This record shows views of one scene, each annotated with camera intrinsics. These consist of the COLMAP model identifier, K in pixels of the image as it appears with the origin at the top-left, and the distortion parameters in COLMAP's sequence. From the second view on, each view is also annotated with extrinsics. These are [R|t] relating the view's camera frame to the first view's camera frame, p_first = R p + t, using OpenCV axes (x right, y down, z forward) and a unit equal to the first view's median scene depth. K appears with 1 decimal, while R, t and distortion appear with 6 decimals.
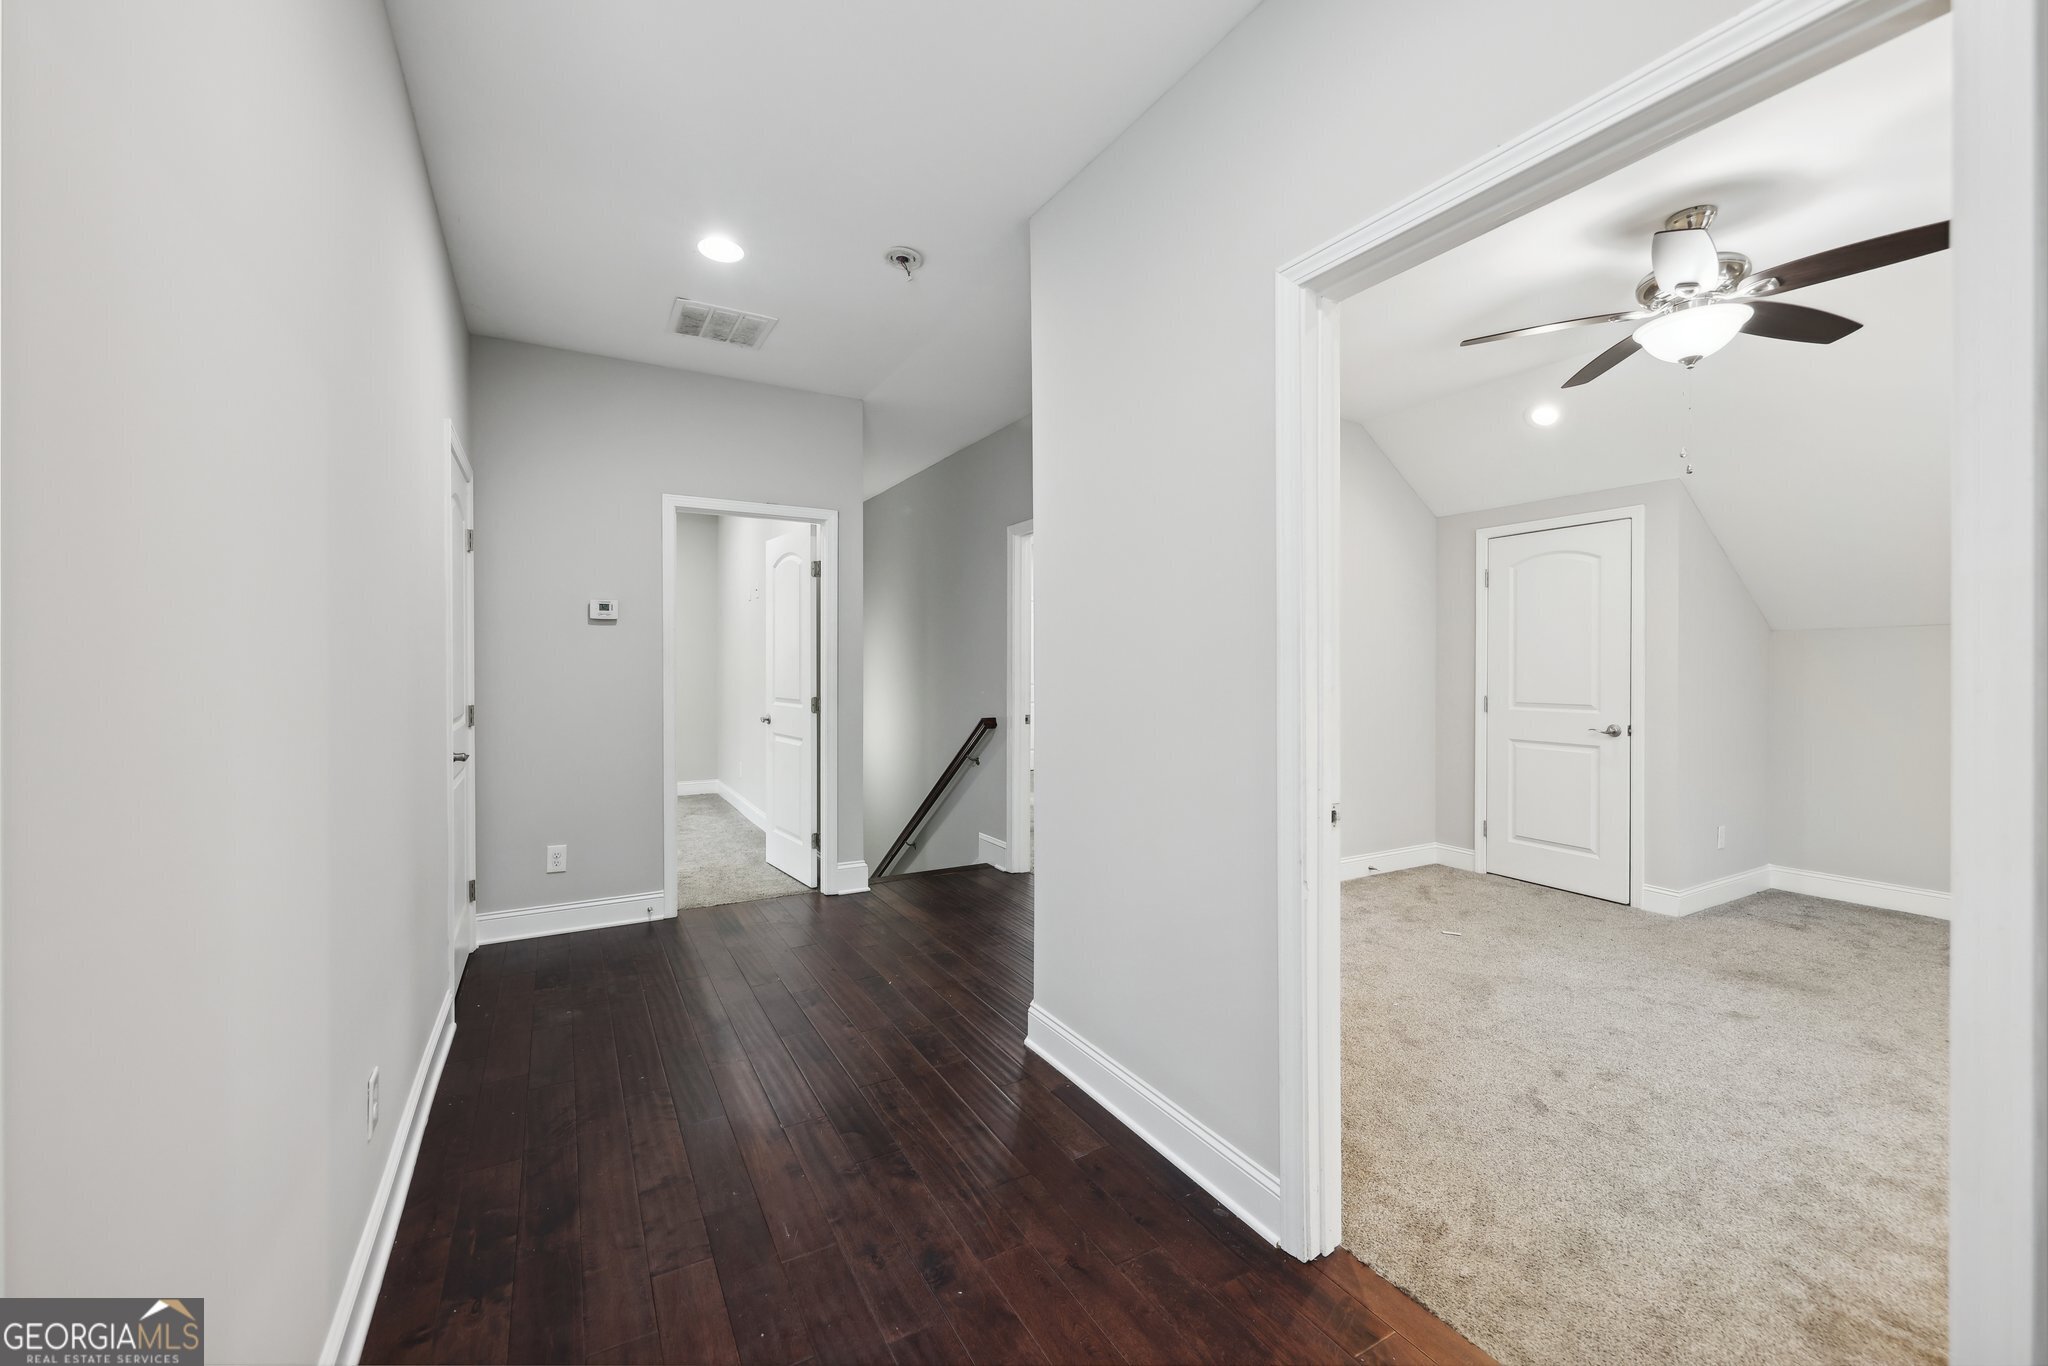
lens RADIAL K [[803.2, 0, 1022.2], [0, 803.2, 670.8], [0, 0, 1]] dist [0.001765, -0.000024]
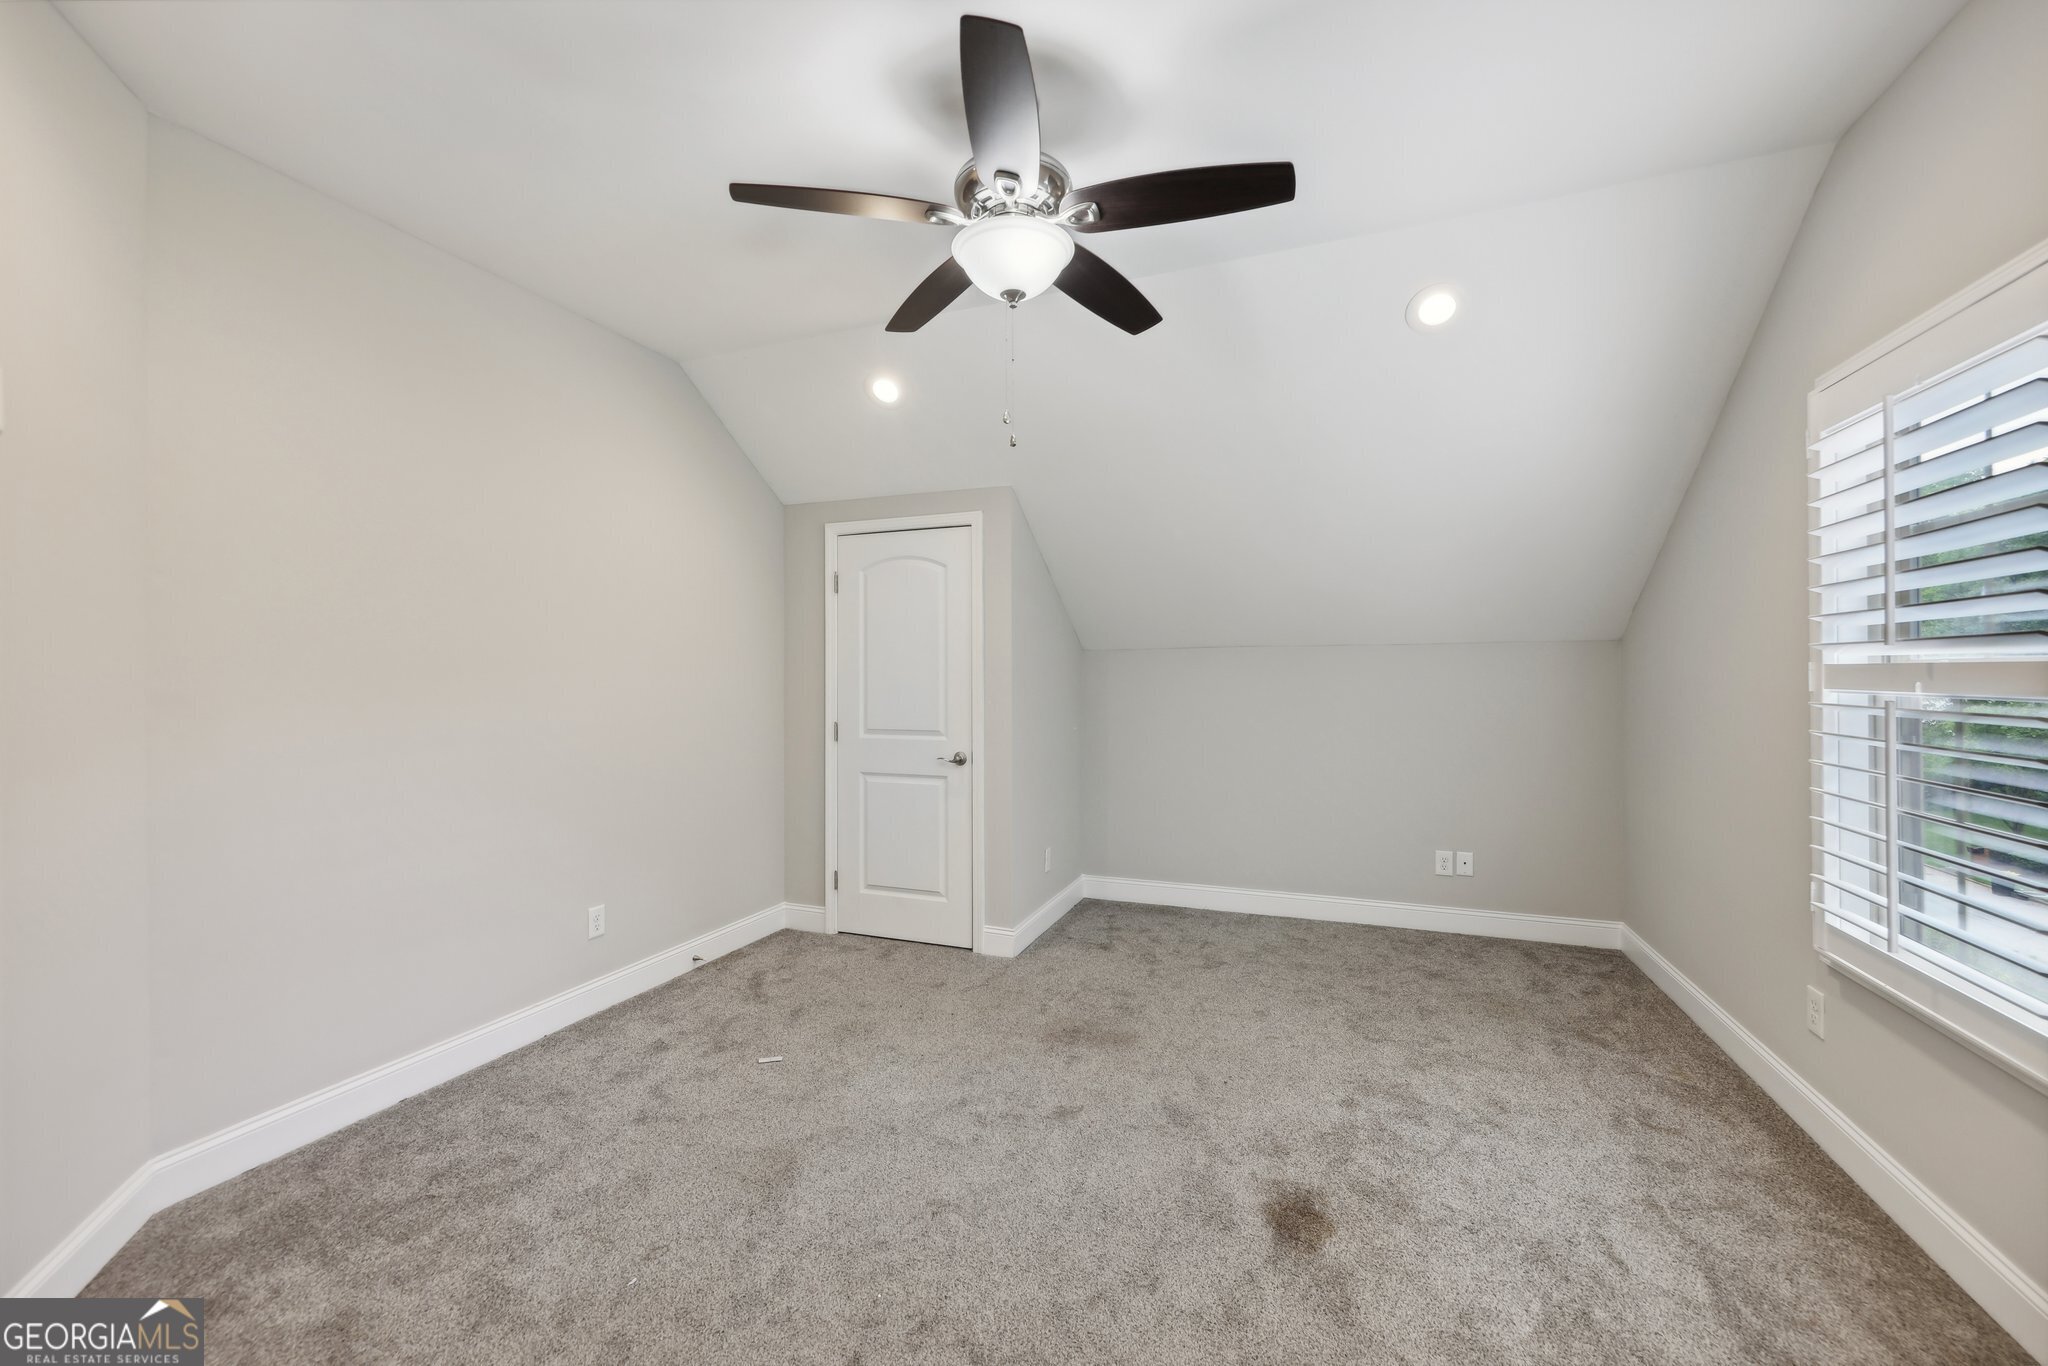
lens RADIAL K [[803.2, 0, 1022.2], [0, 803.2, 670.8], [0, 0, 1]] dist [0.001765, -0.000024]
pose [[0.774386, -0.000713, 0.632713, 0.242489], [0.005939, 0.999963, -0.006143, -0.020052], [-0.632686, 0.008514, 0.774362, 0.278730]]
